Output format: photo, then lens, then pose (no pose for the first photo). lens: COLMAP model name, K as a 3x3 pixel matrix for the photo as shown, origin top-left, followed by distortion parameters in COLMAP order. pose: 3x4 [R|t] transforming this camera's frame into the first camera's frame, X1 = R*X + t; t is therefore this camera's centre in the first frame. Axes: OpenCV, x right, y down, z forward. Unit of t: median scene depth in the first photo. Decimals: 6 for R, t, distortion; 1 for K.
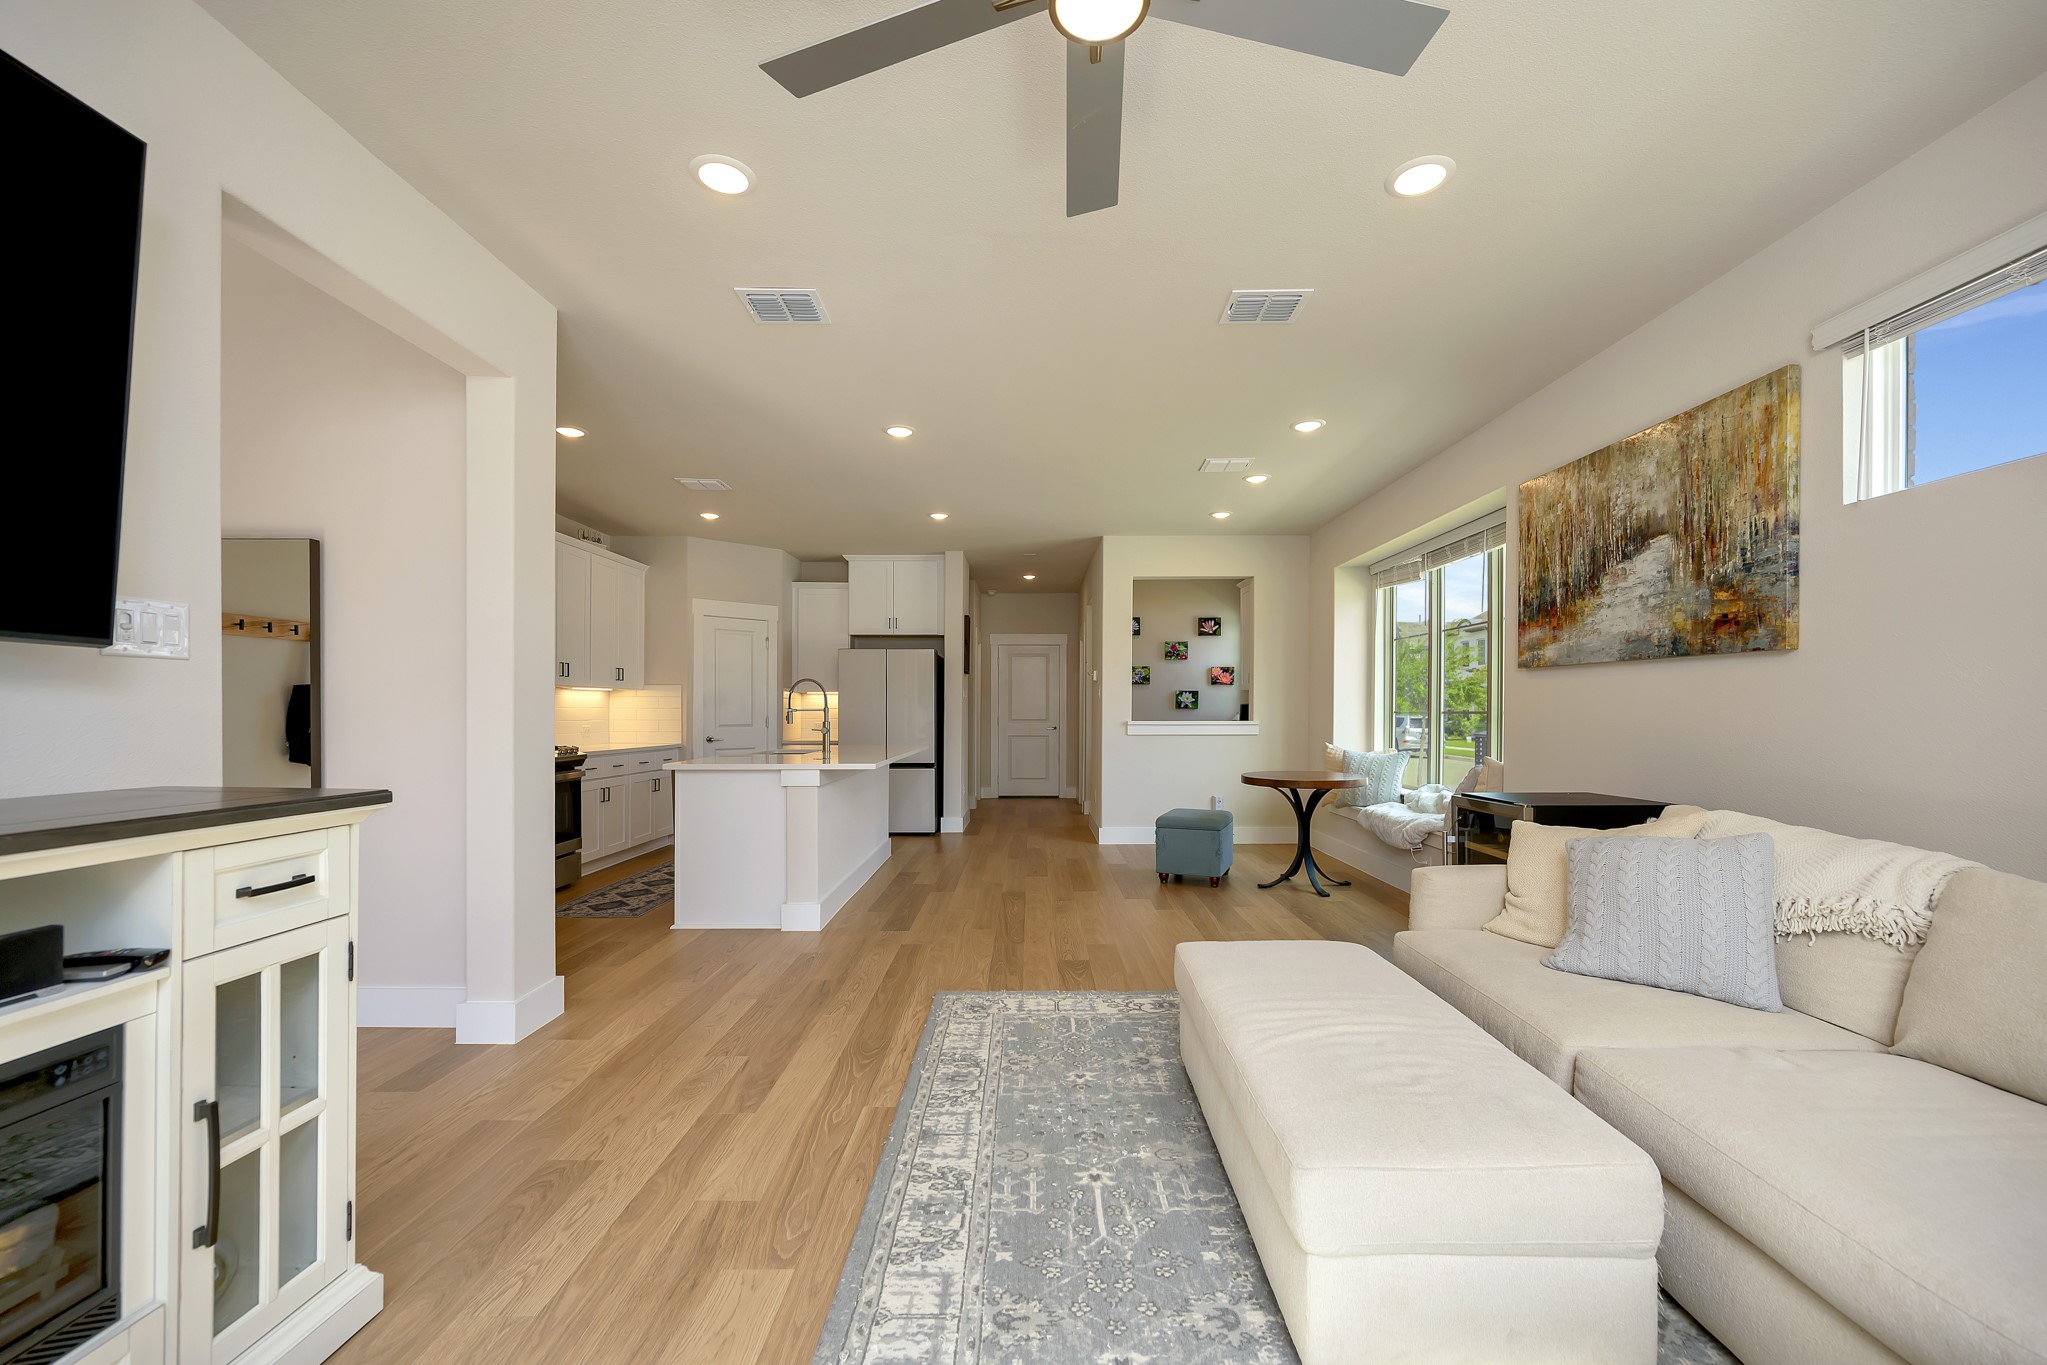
lens RADIAL K [[818.5, 0, 1010.1], [0, 818.5, 711.3], [0, 0, 1]] dist [-0.002318, 0.000229]
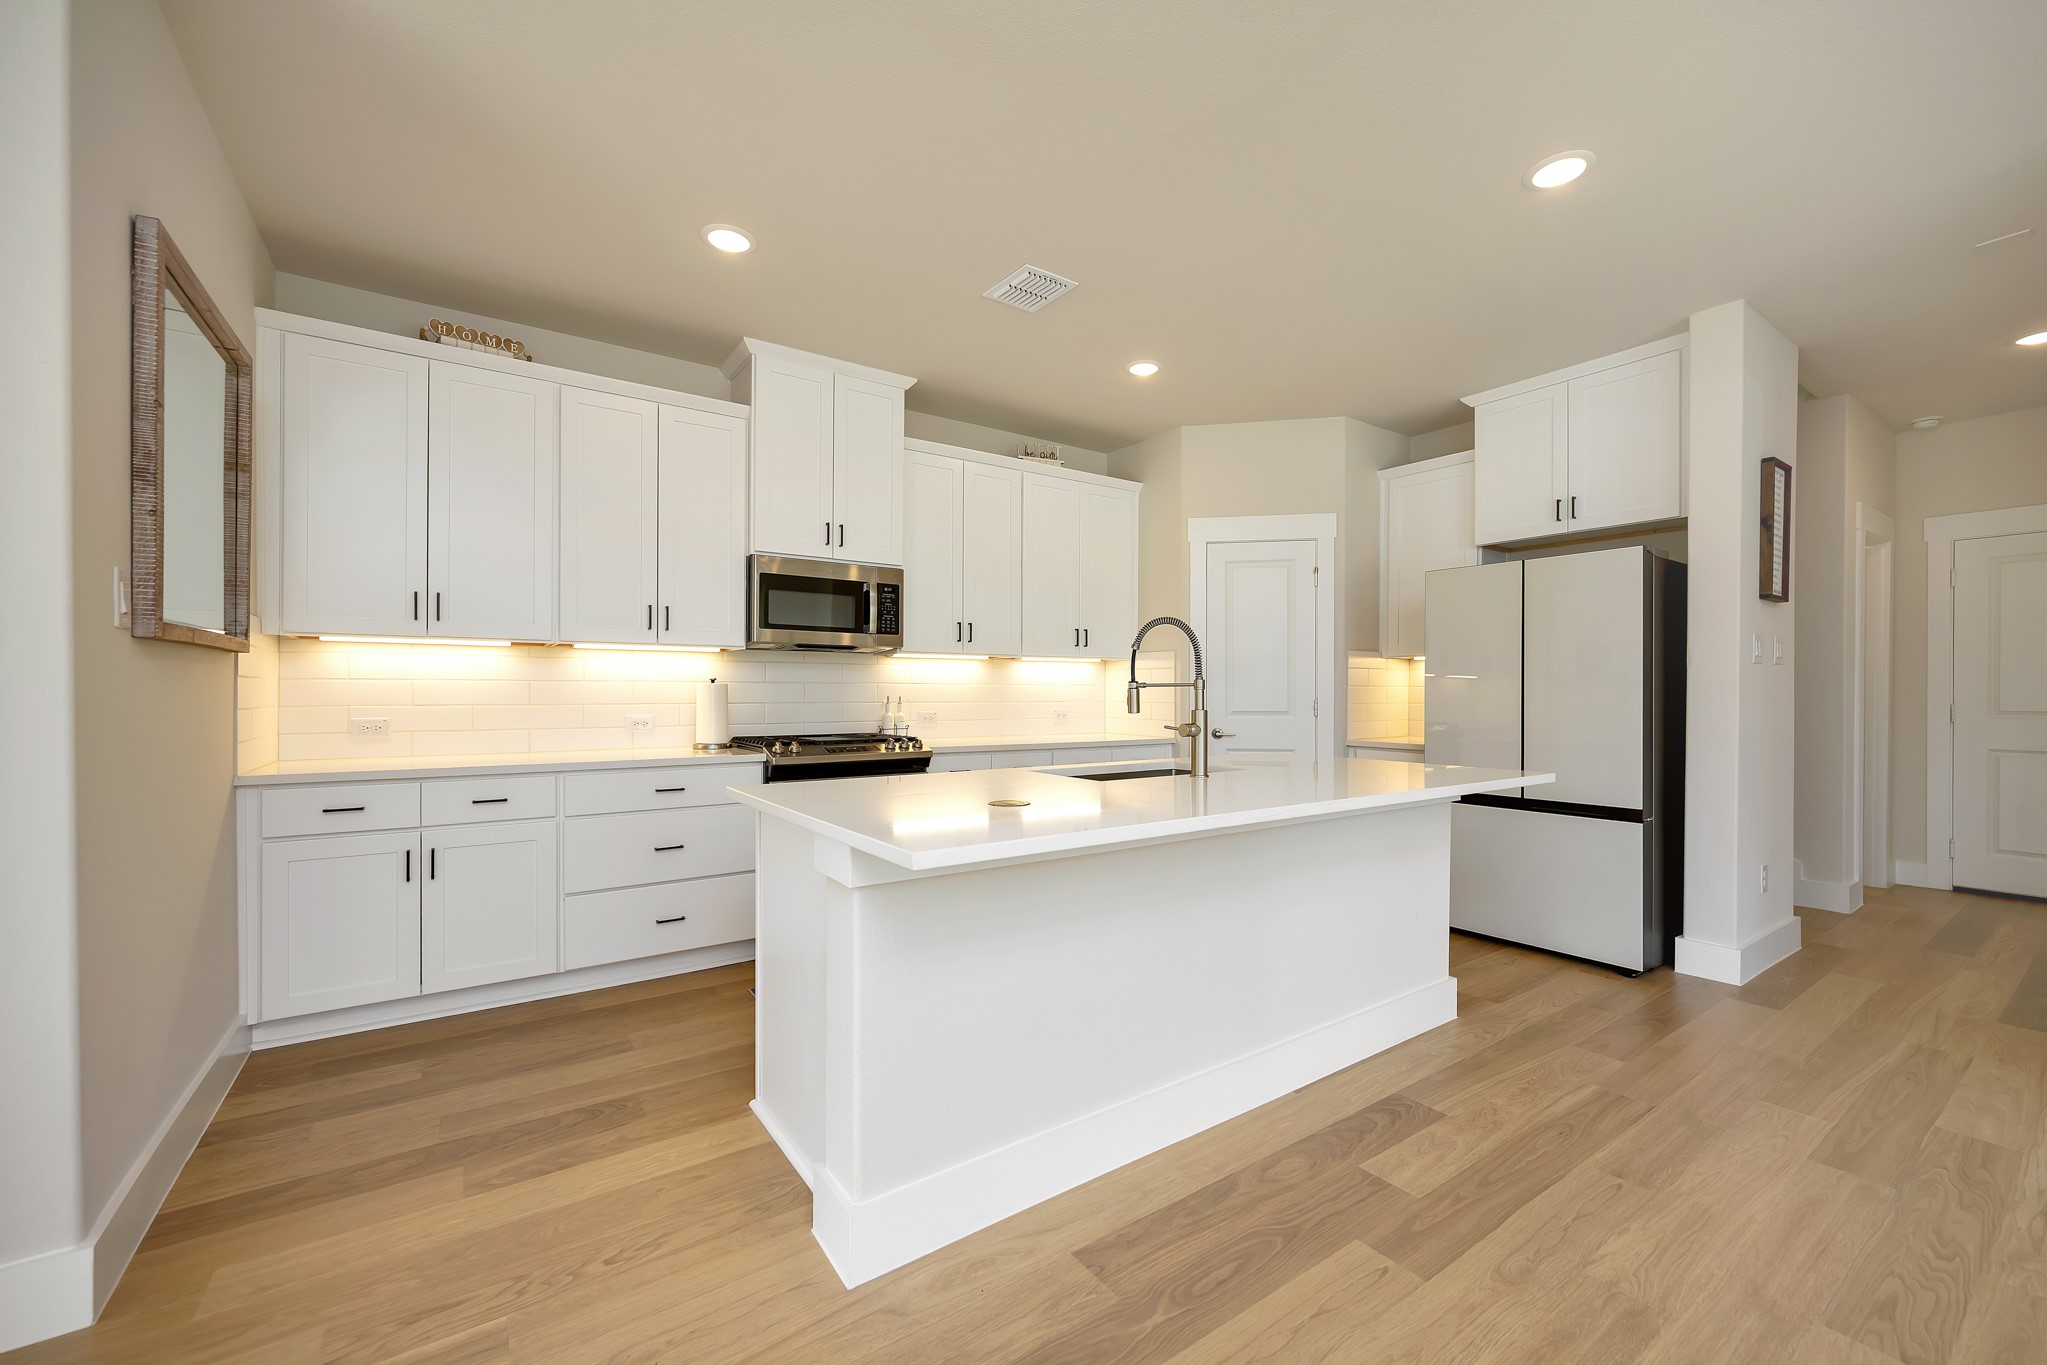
lens RADIAL K [[818.5, 0, 1017.6], [0, 818.5, 692.9], [0, 0, 1]] dist [-0.002318, 0.000229]
pose [[0.592023, -0.000544, -0.805921, 0.146742], [-0.001423, 0.999998, -0.001721, 0.008094], [0.805920, 0.002166, 0.592020, 1.183629]]
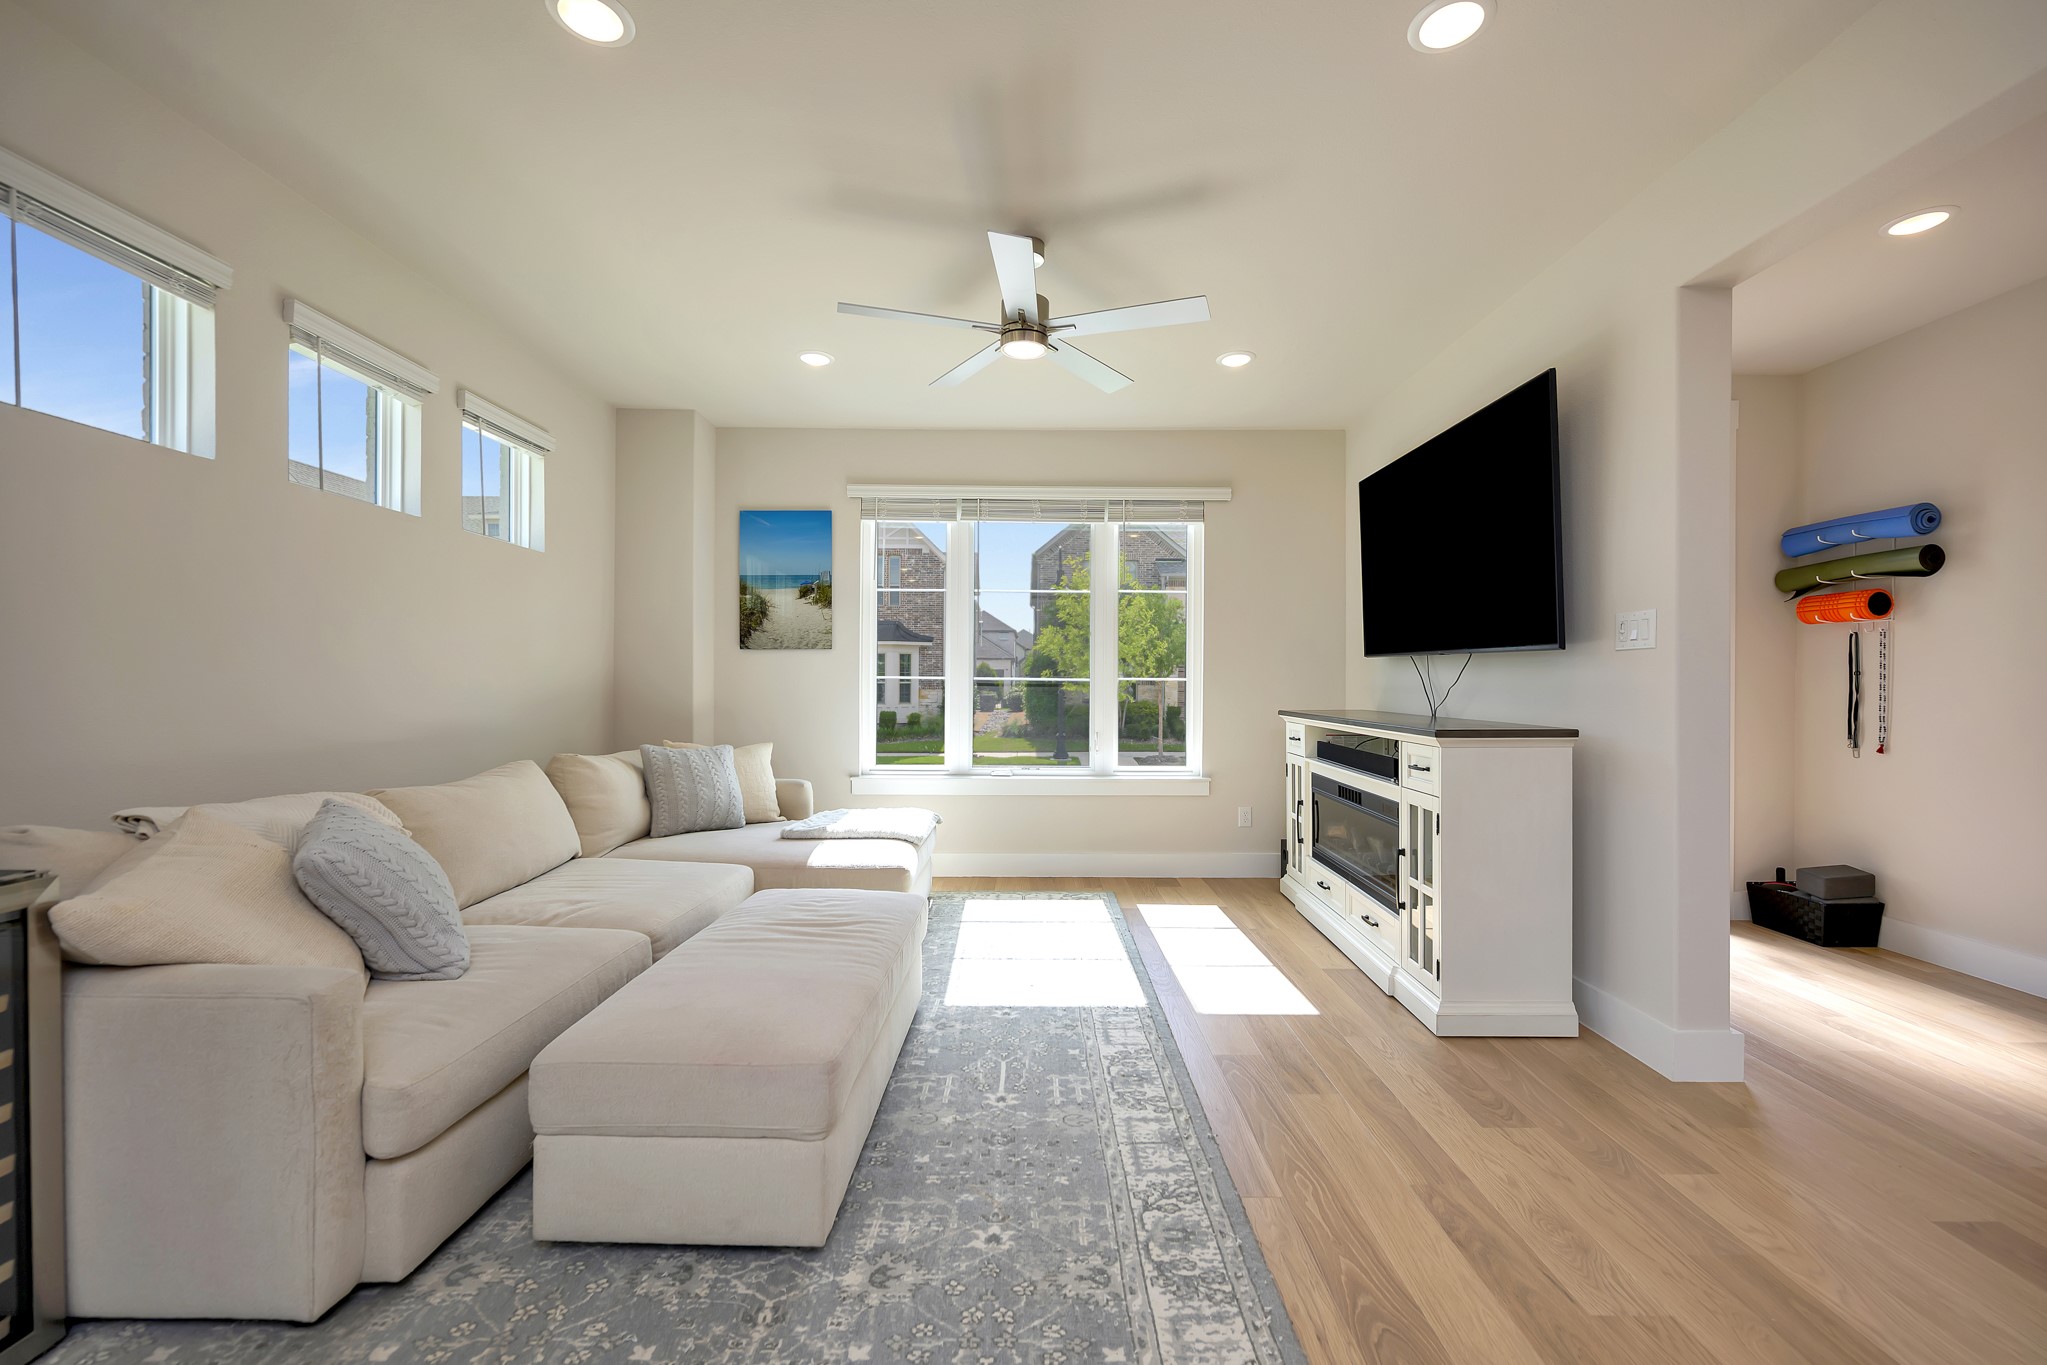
lens RADIAL K [[818.5, 0, 1029.5], [0, 818.5, 686.3], [0, 0, 1]] dist [-0.002318, 0.000229]
pose [[-0.999650, -0.005942, -0.025795, 0.062857], [-0.006058, 0.999972, 0.004404, 0.002240], [0.025768, 0.004558, -0.999658, 1.360608]]
